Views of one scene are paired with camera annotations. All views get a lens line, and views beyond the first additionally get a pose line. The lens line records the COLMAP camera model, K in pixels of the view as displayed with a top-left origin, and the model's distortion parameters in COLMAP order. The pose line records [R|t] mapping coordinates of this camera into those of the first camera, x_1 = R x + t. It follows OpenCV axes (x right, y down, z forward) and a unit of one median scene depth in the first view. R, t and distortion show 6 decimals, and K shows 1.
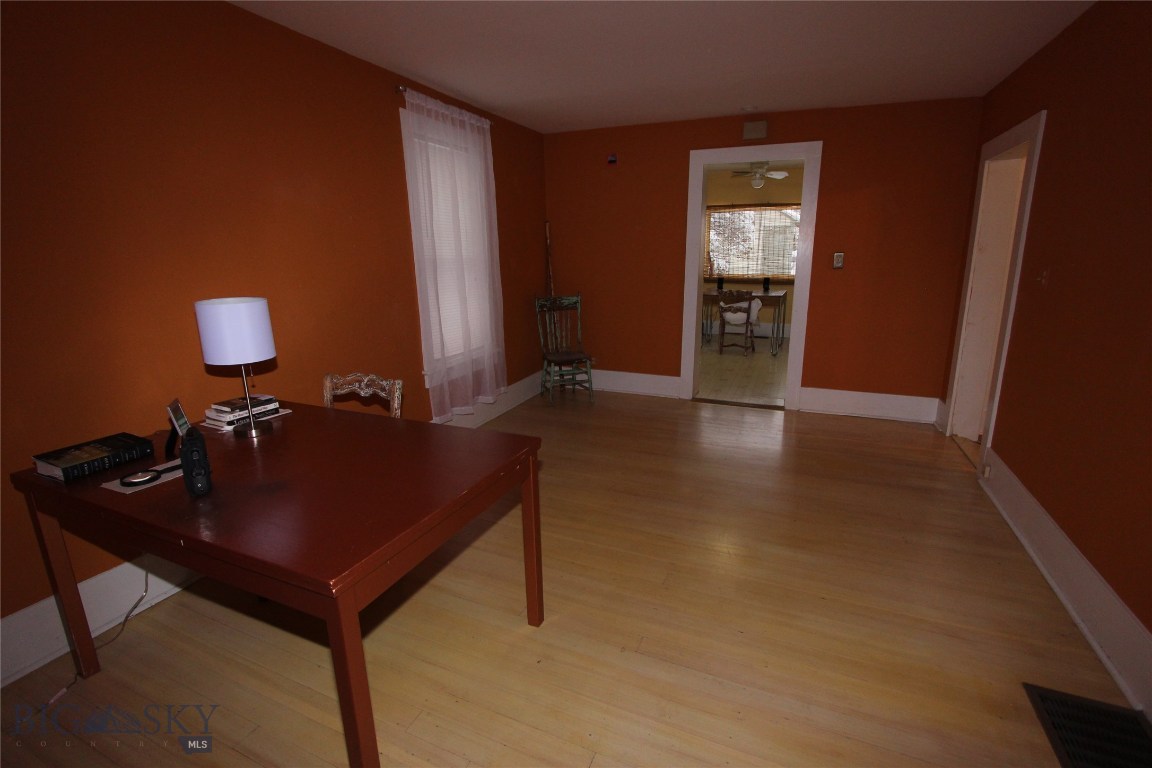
lens RADIAL K [[534.7, 0, 575.9], [0, 534.7, 379.5], [0, 0, 1]] dist [-0.000599, -0.000024]
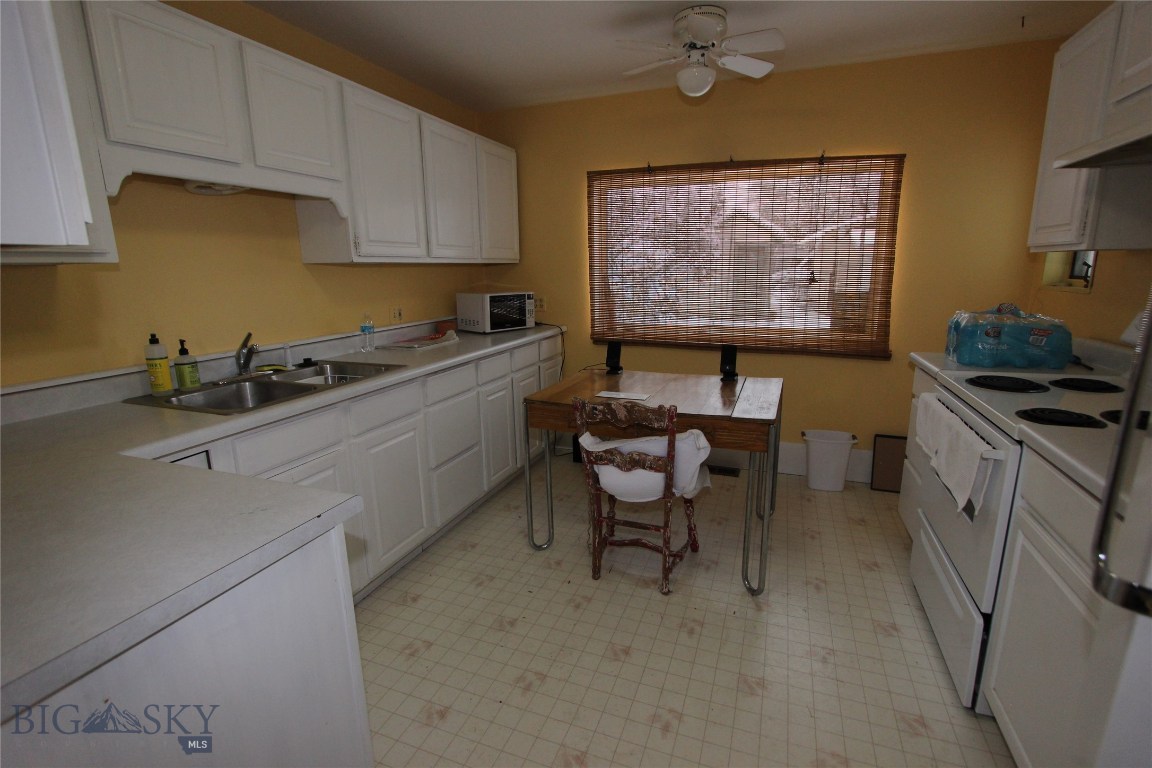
lens RADIAL K [[534.7, 0, 577.9], [0, 534.7, 384.7], [0, 0, 1]] dist [-0.000599, -0.000024]
pose [[0.999485, -0.008174, 0.031032, 0.259274], [0.009158, 0.999456, -0.031694, -0.165278], [-0.030756, 0.031962, 0.999016, 0.684526]]
